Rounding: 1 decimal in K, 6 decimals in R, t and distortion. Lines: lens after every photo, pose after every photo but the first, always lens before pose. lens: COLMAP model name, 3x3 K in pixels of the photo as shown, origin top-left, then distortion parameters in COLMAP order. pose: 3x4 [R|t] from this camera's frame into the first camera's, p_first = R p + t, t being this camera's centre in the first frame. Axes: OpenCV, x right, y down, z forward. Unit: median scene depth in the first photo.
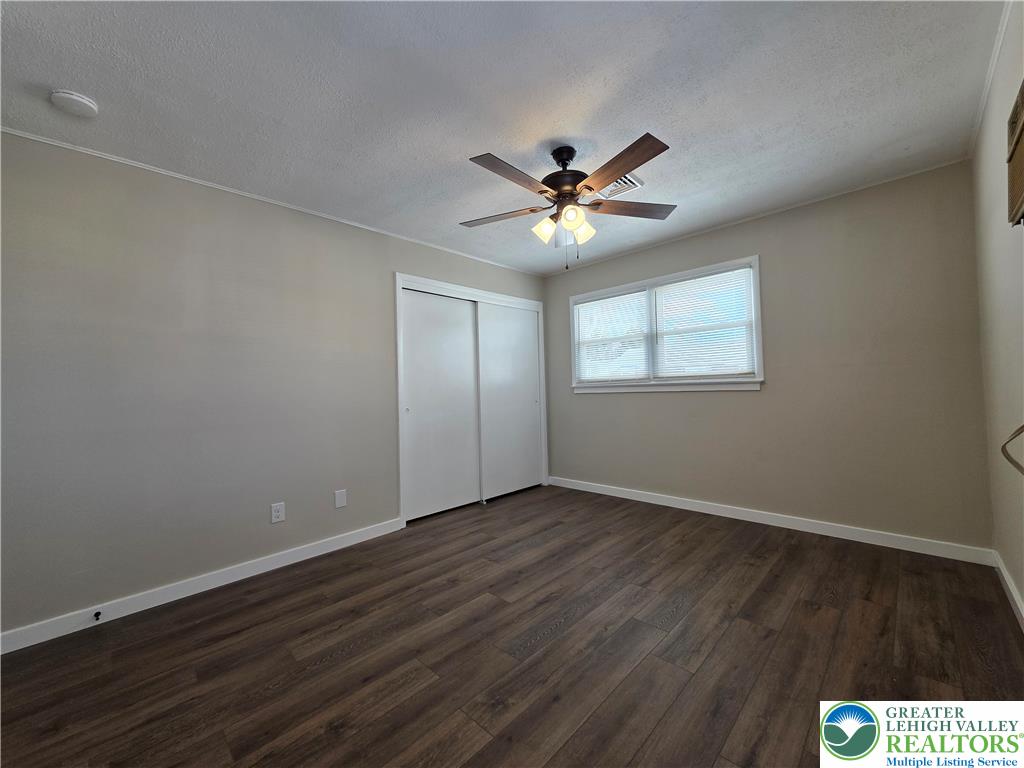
lens RADIAL K [[405.6, 0, 512.1], [0, 405.6, 381.8], [0, 0, 1]] dist [0.004499, 0.000286]
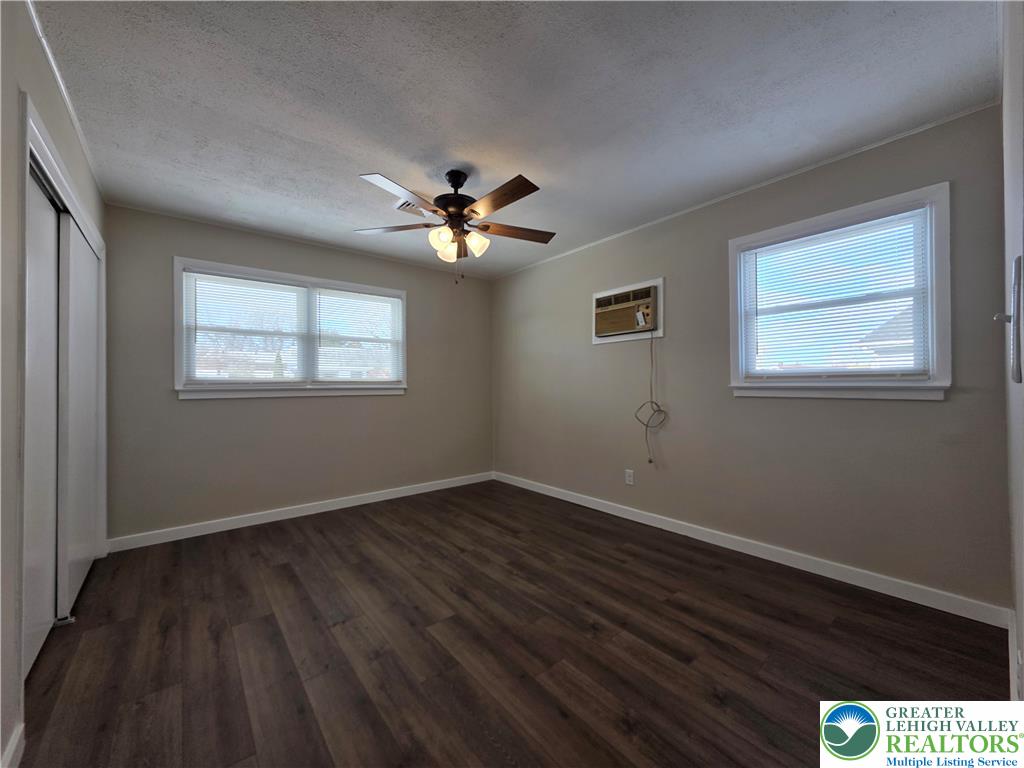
lens RADIAL K [[405.6, 0, 507.1], [0, 405.6, 381.6], [0, 0, 1]] dist [0.004499, 0.000286]
pose [[0.117635, 0.029431, 0.992621, -0.725030], [-0.020422, 0.999421, -0.027213, 0.008820], [-0.992847, -0.017070, 0.118168, 0.576635]]
